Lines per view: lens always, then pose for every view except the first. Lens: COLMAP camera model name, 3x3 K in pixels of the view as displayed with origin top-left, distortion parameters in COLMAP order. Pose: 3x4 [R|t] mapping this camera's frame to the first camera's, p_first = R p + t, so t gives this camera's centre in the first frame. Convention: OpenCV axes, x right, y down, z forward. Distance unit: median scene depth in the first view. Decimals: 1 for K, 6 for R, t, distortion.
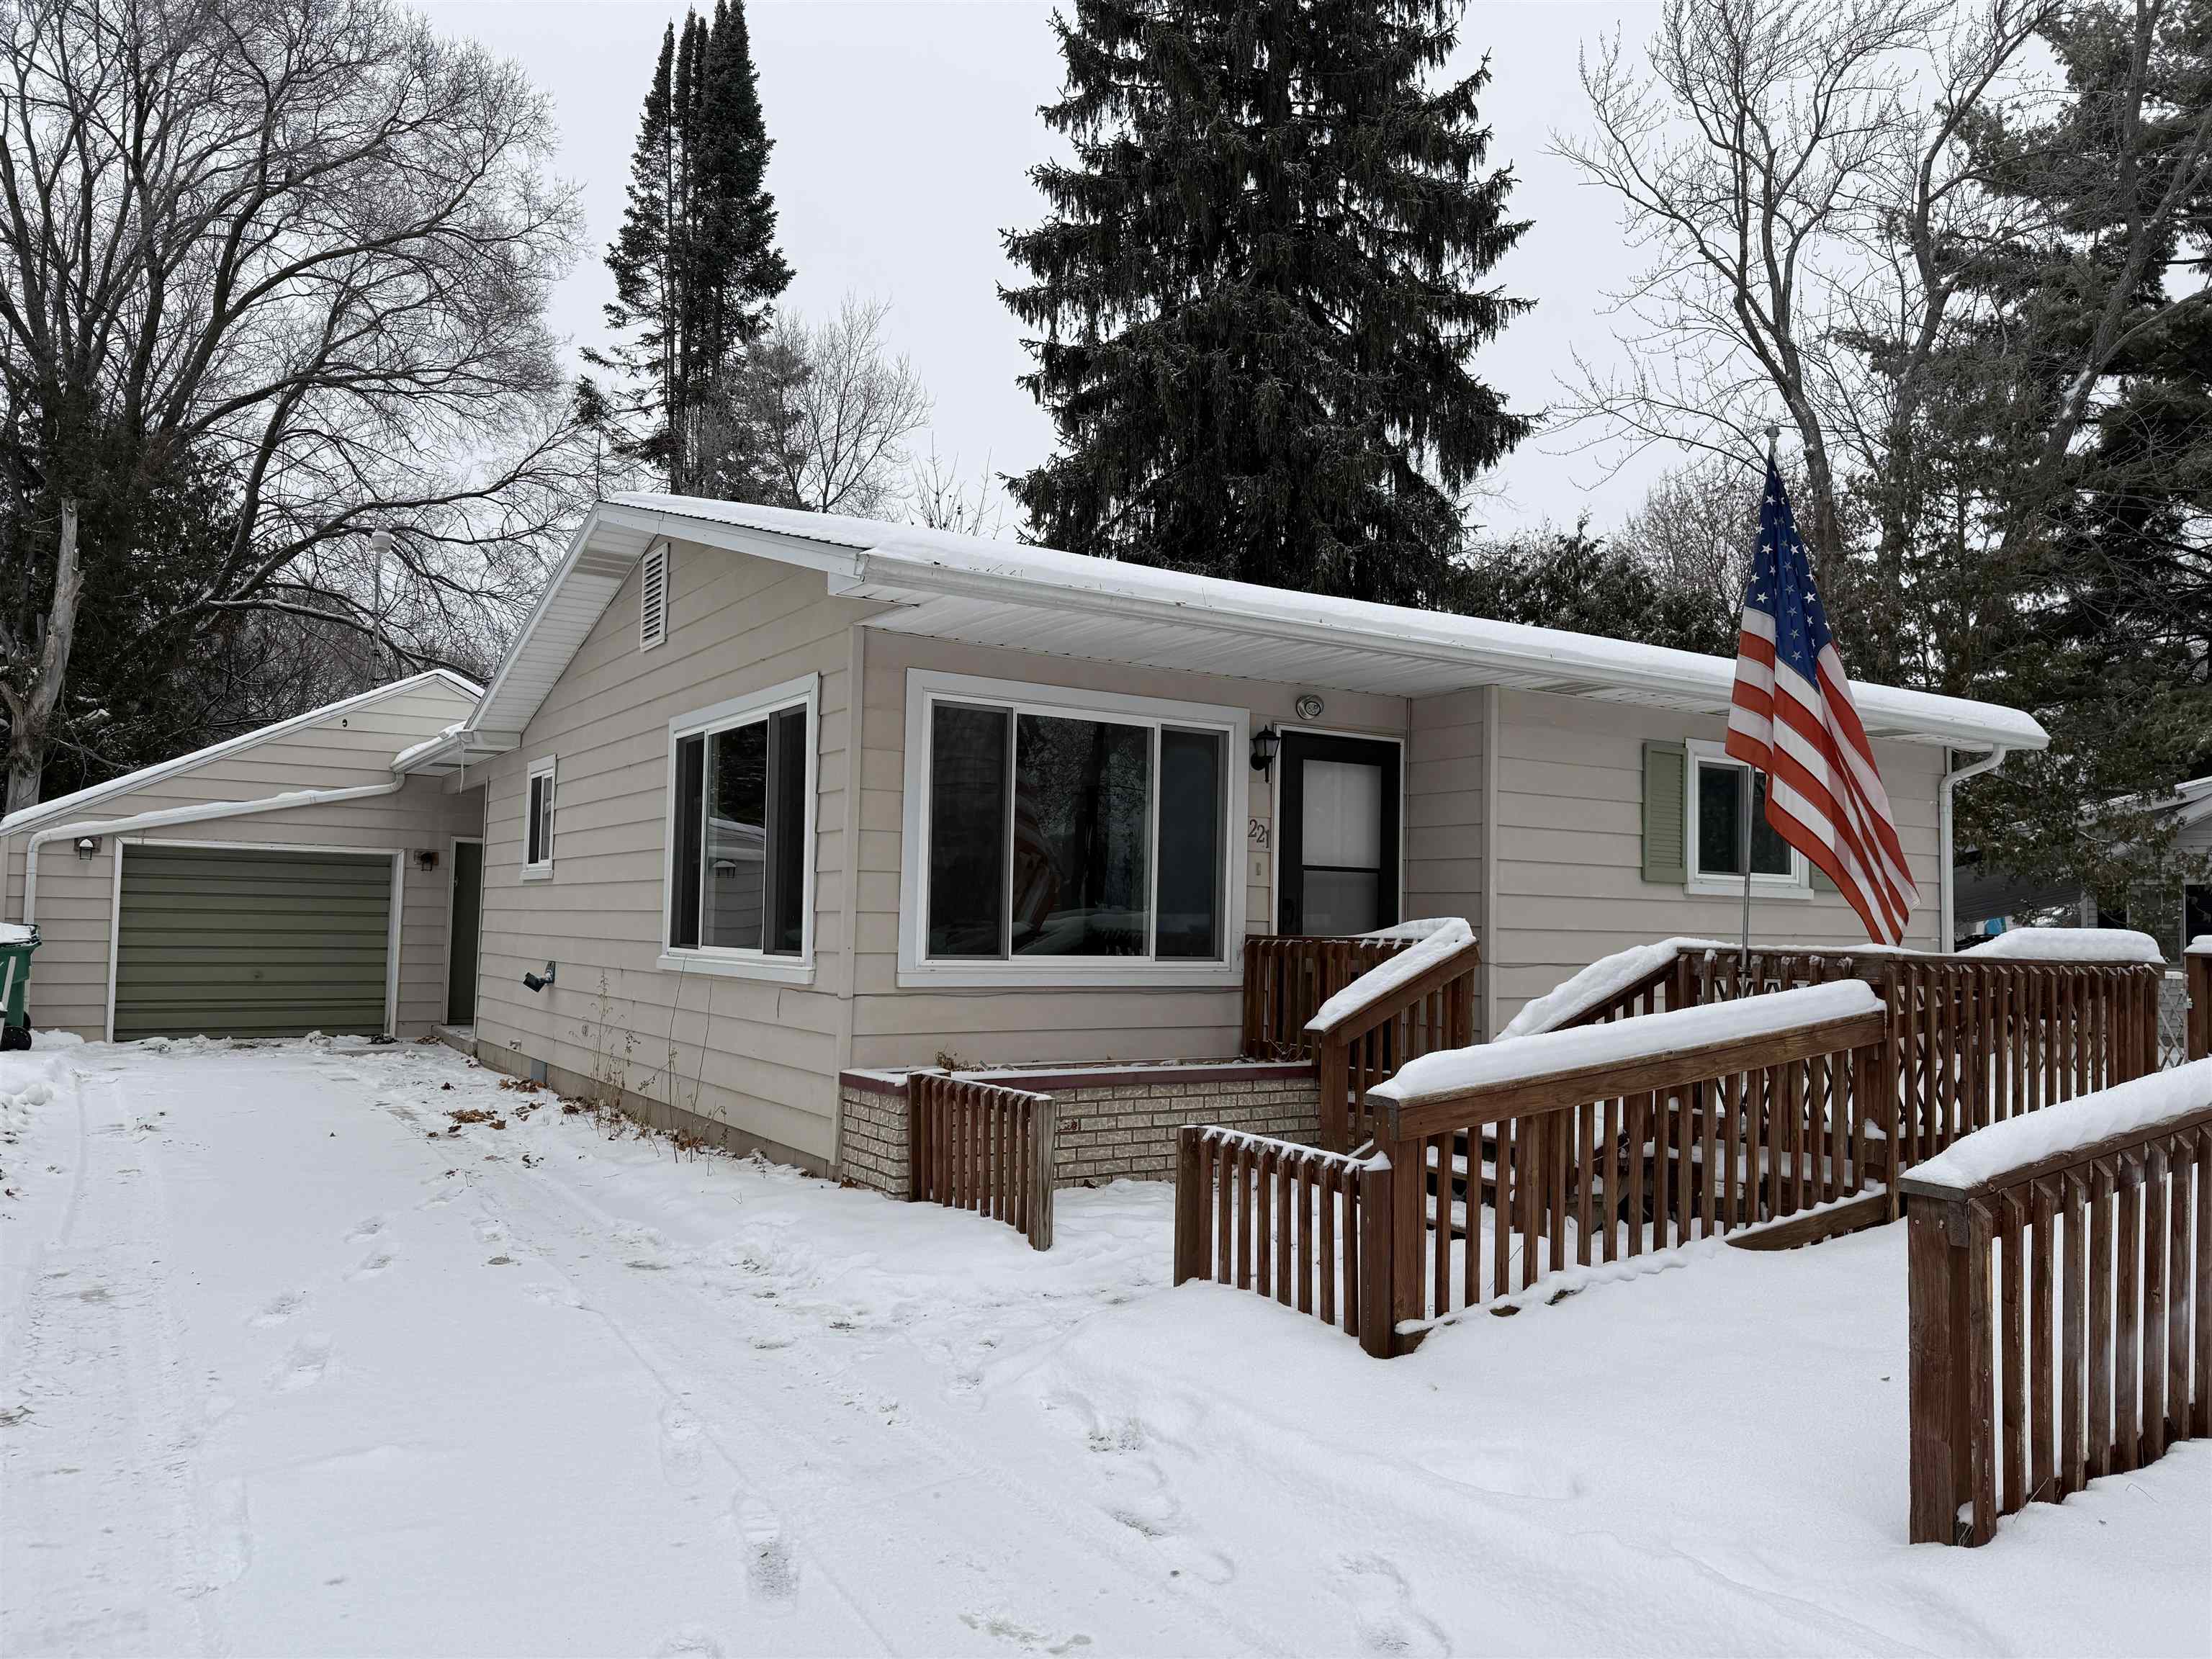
lens RADIAL K [[1560.5, 0, 1104.3], [0, 1560.5, 854.2], [0, 0, 1]] dist [0.047933, -0.053869]
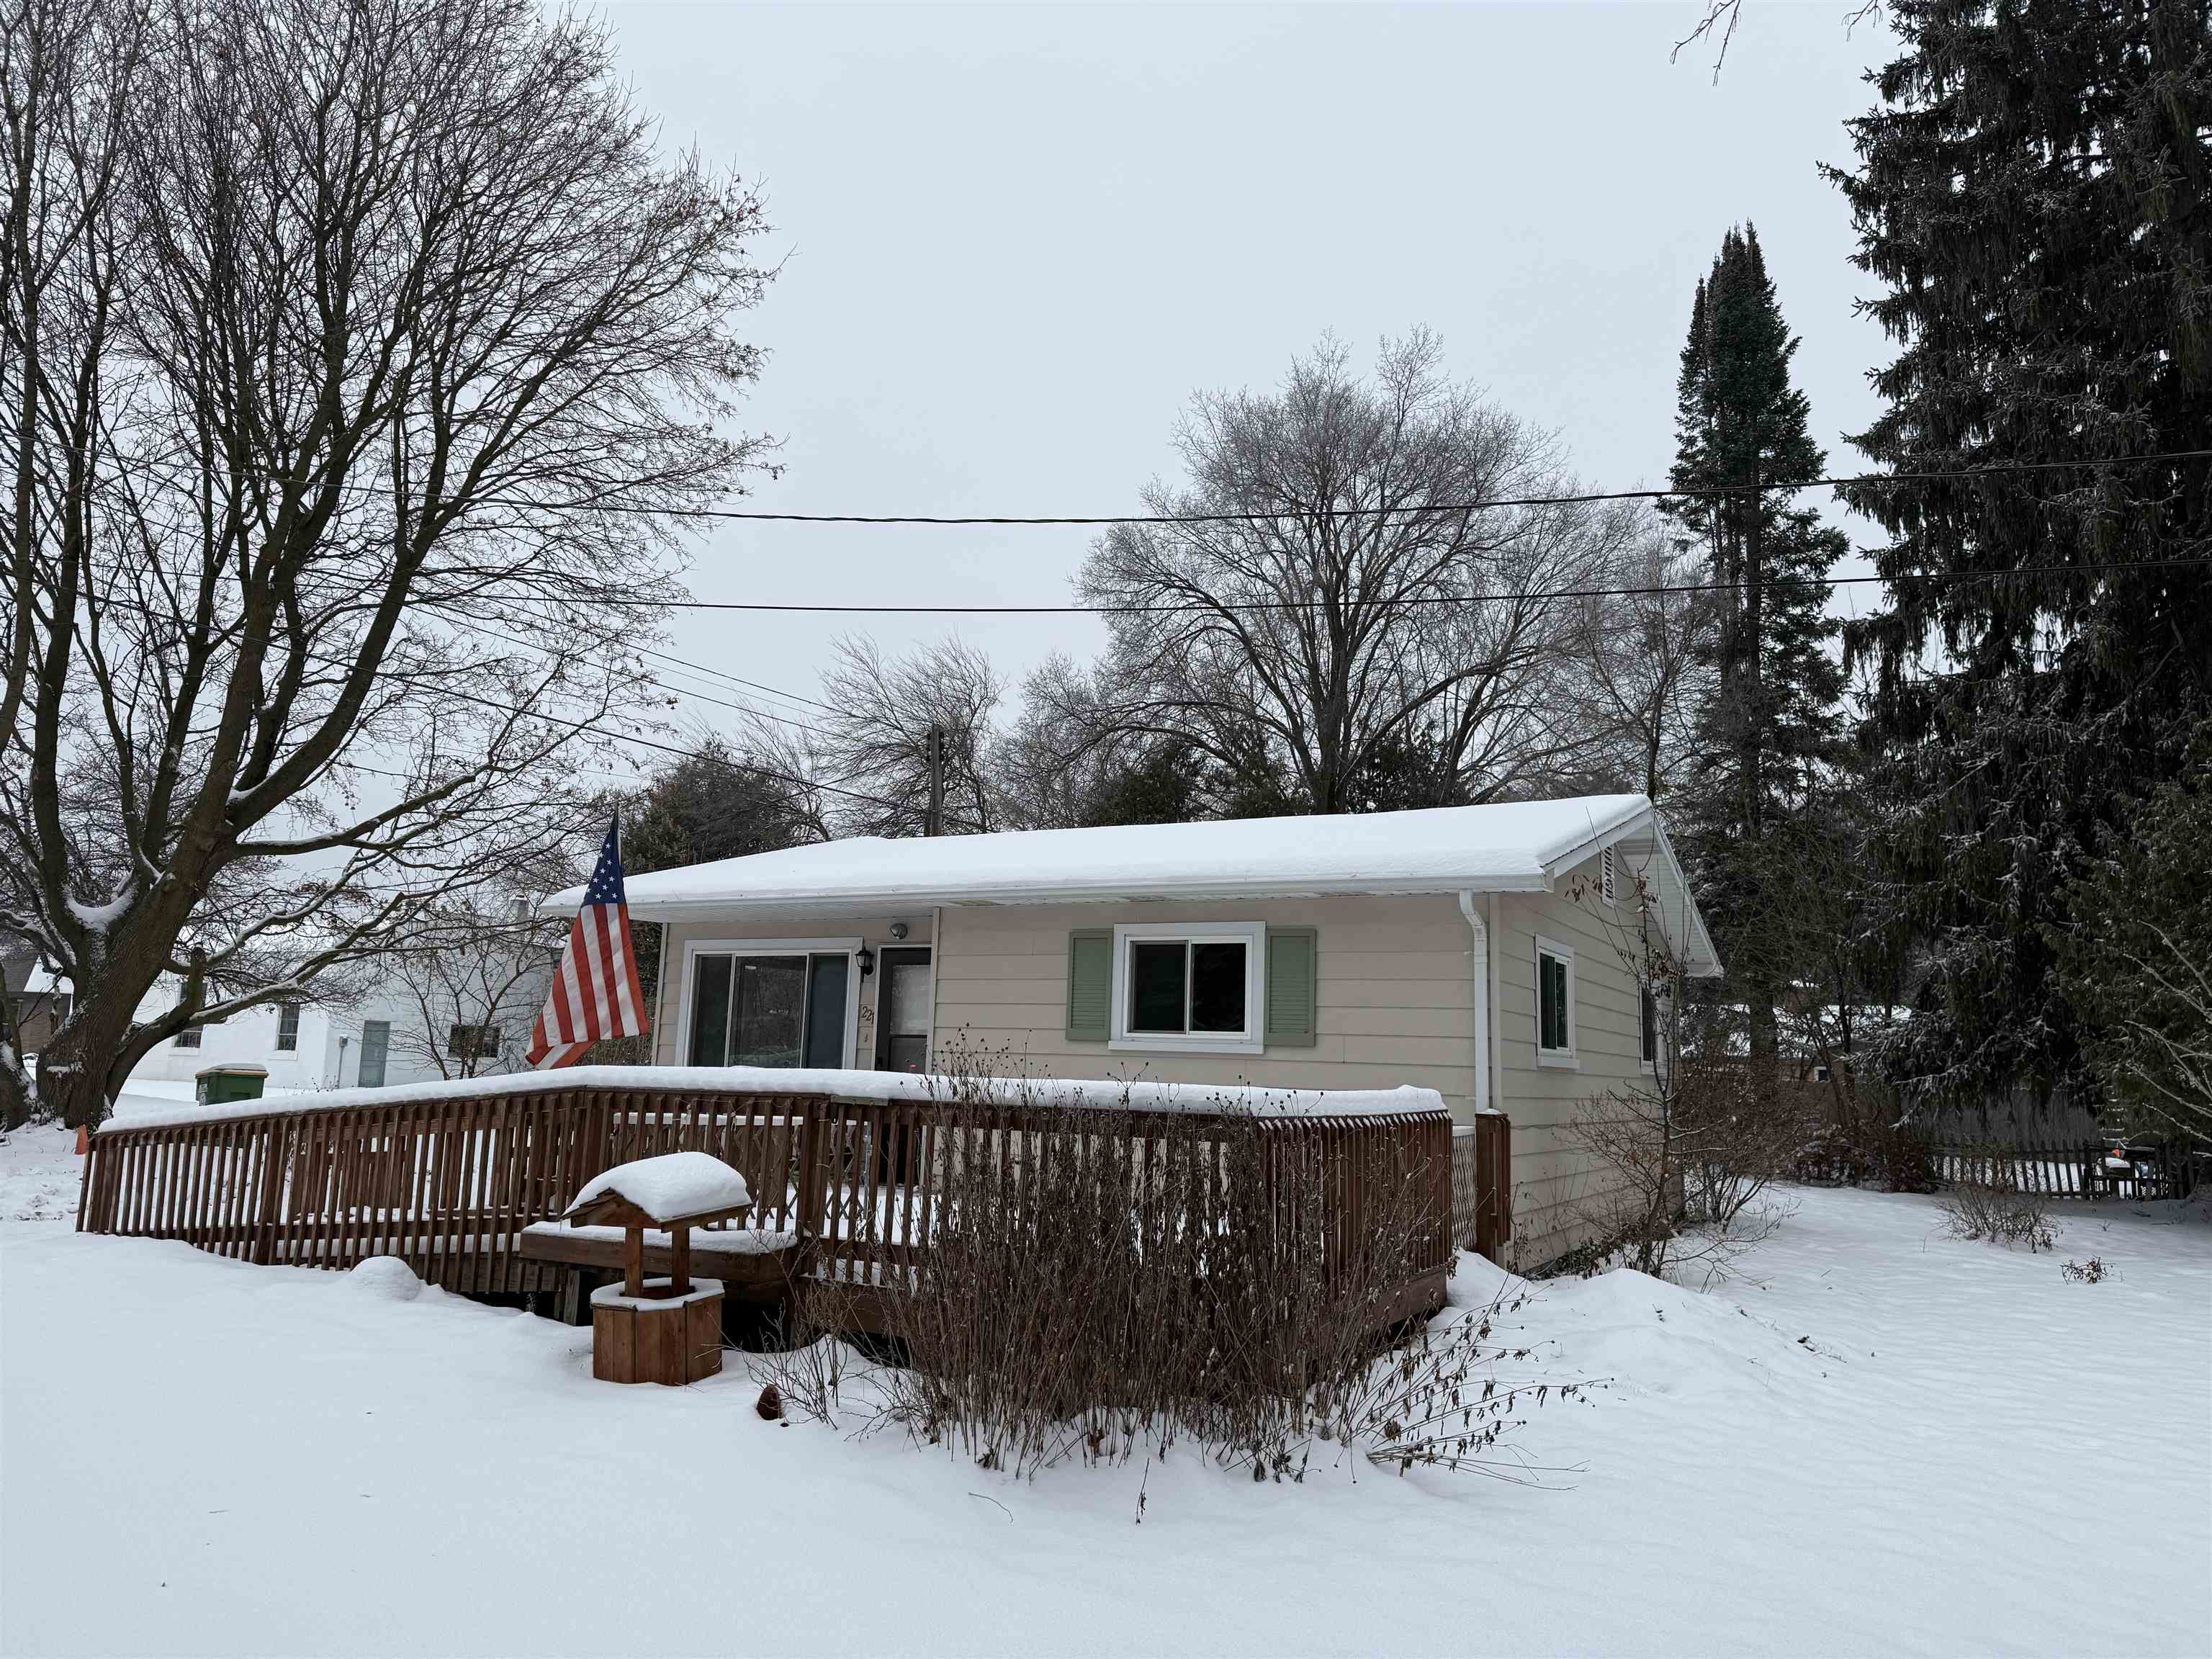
lens RADIAL K [[1543.1, 0, 1106.0], [0, 1543.1, 829.5], [0, 0, 1]] dist [0.116100, -0.157188]
pose [[0.488615, -0.136814, -0.861706, 0.486082], [0.019695, 0.989107, -0.145875, 0.010549], [0.872277, 0.054305, 0.485987, 0.134397]]
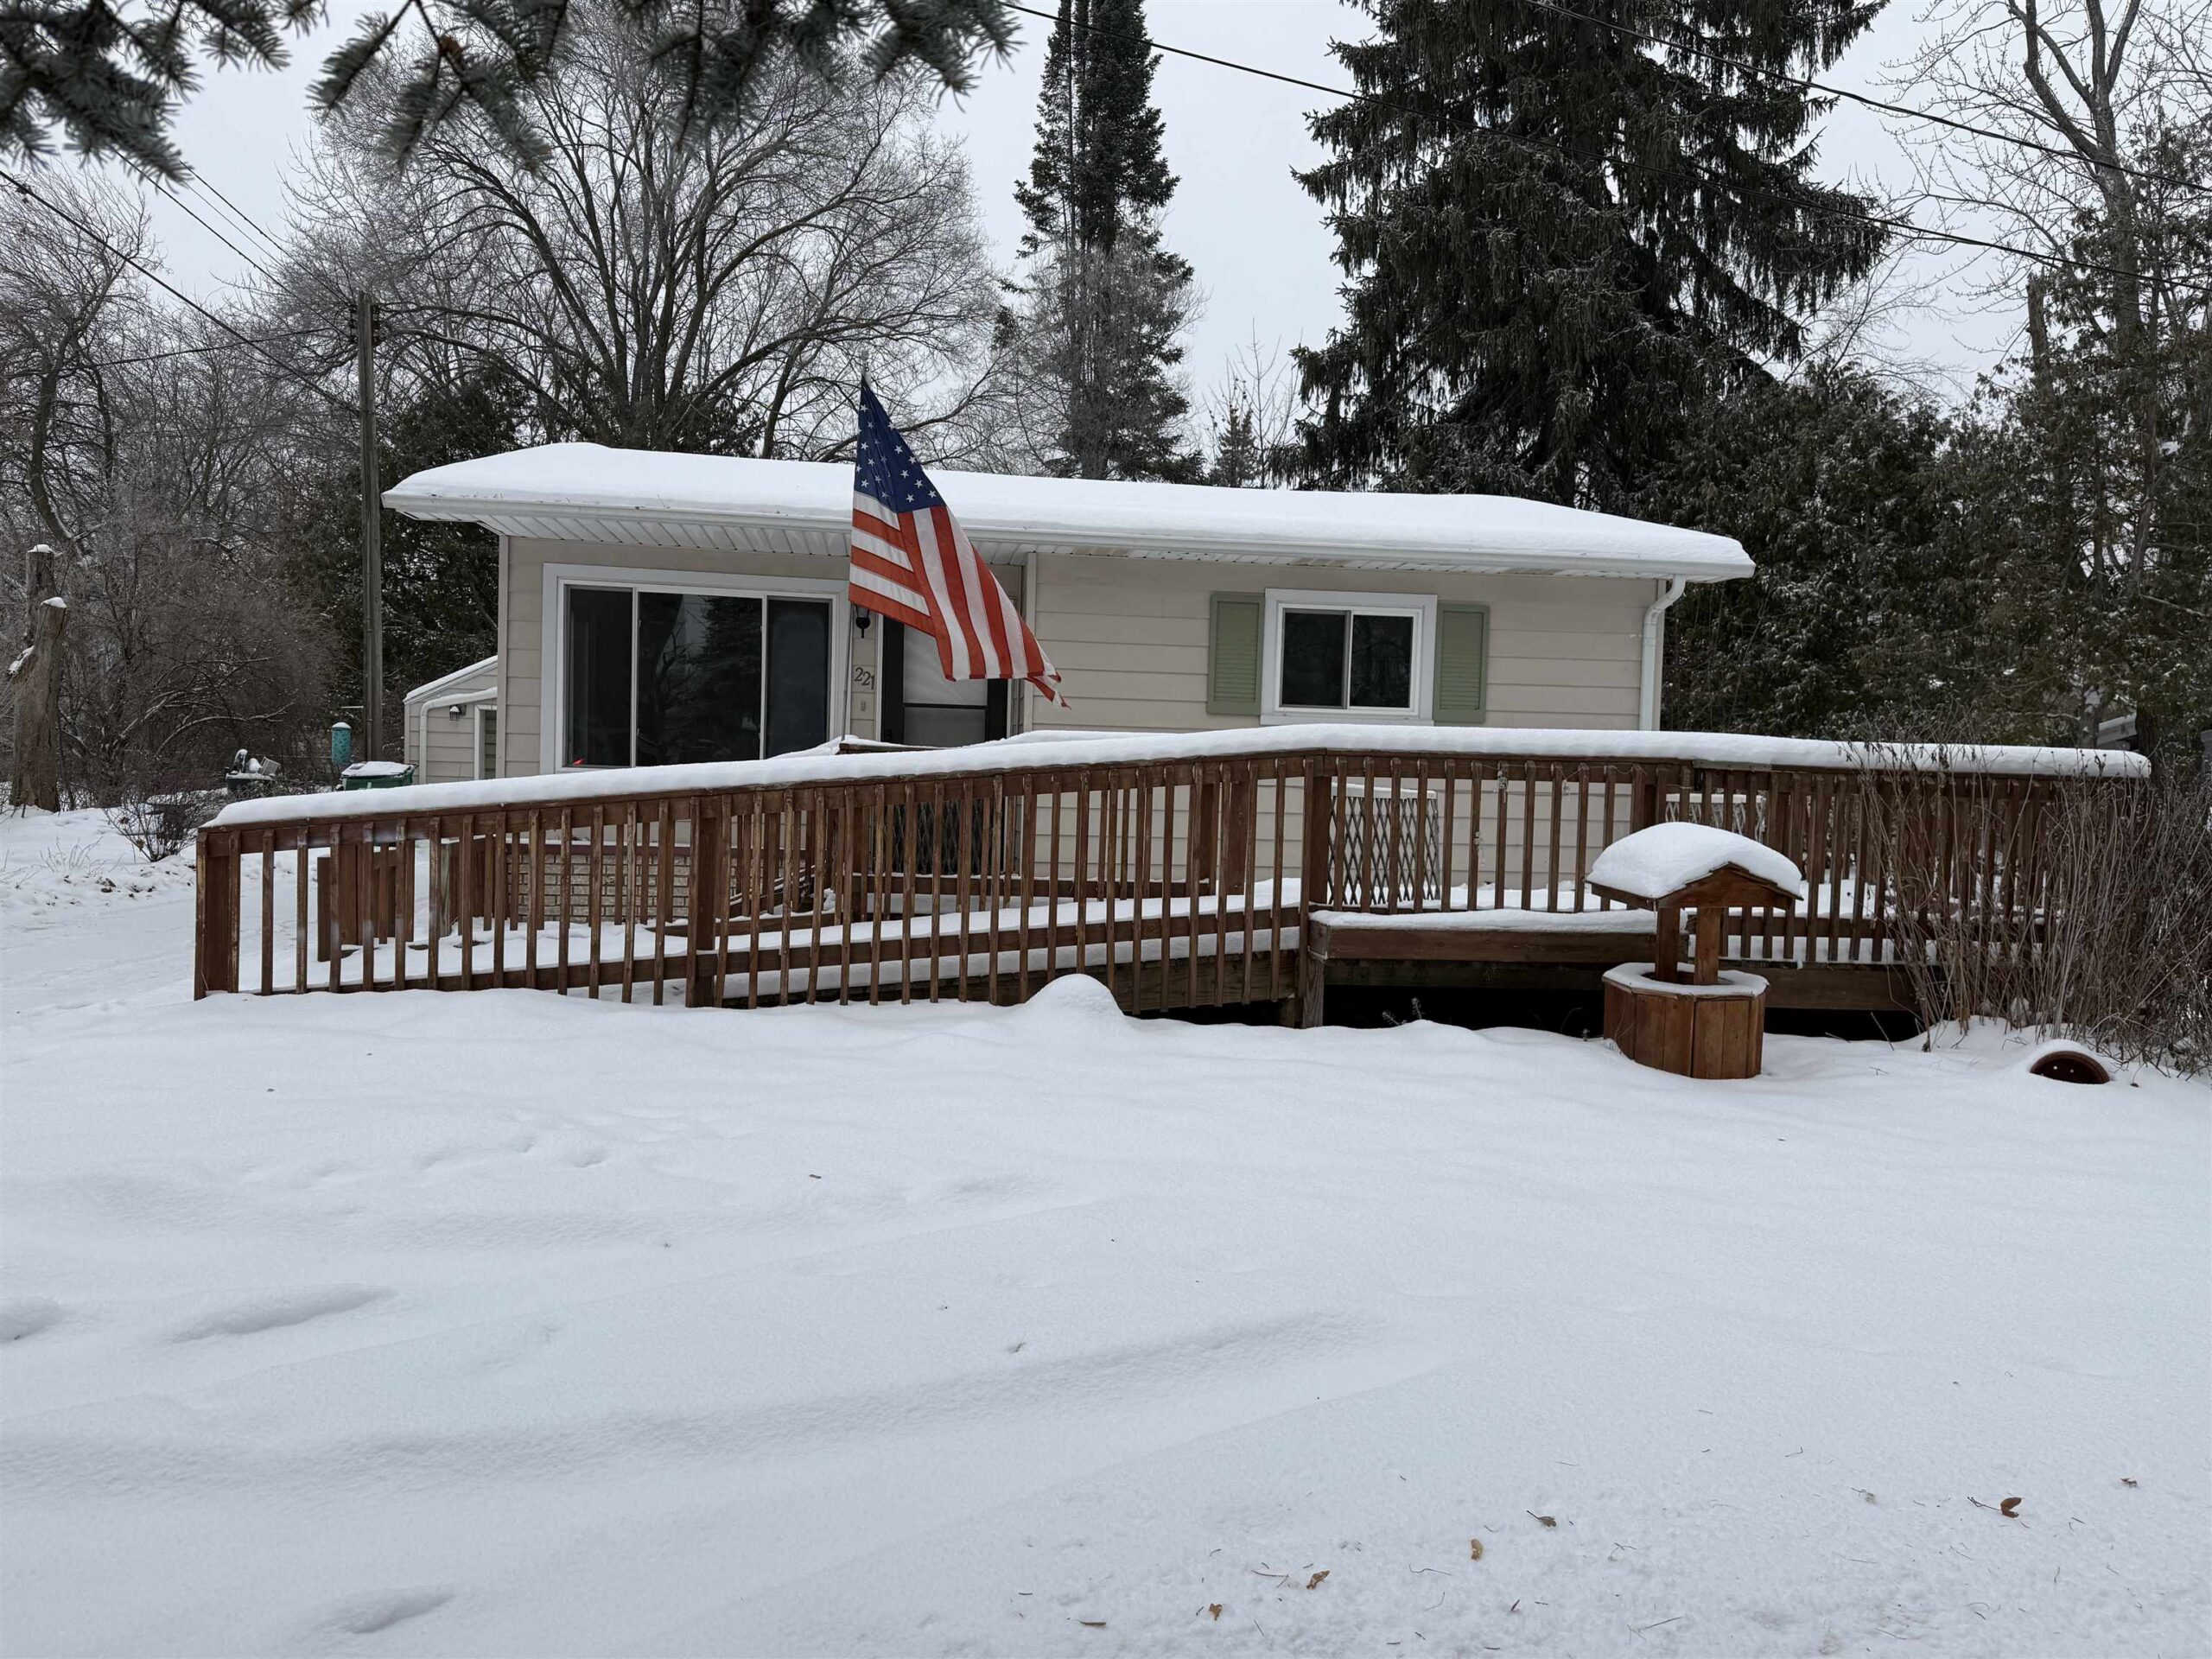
lens RADIAL K [[1543.1, 0, 1106.0], [0, 1543.1, 829.5], [0, 0, 1]] dist [0.116100, -0.157188]
pose [[0.908770, 0.017228, -0.416942, 0.248714], [0.008779, 0.998137, 0.060378, 0.011017], [0.417206, -0.058530, 0.906925, -0.024131]]
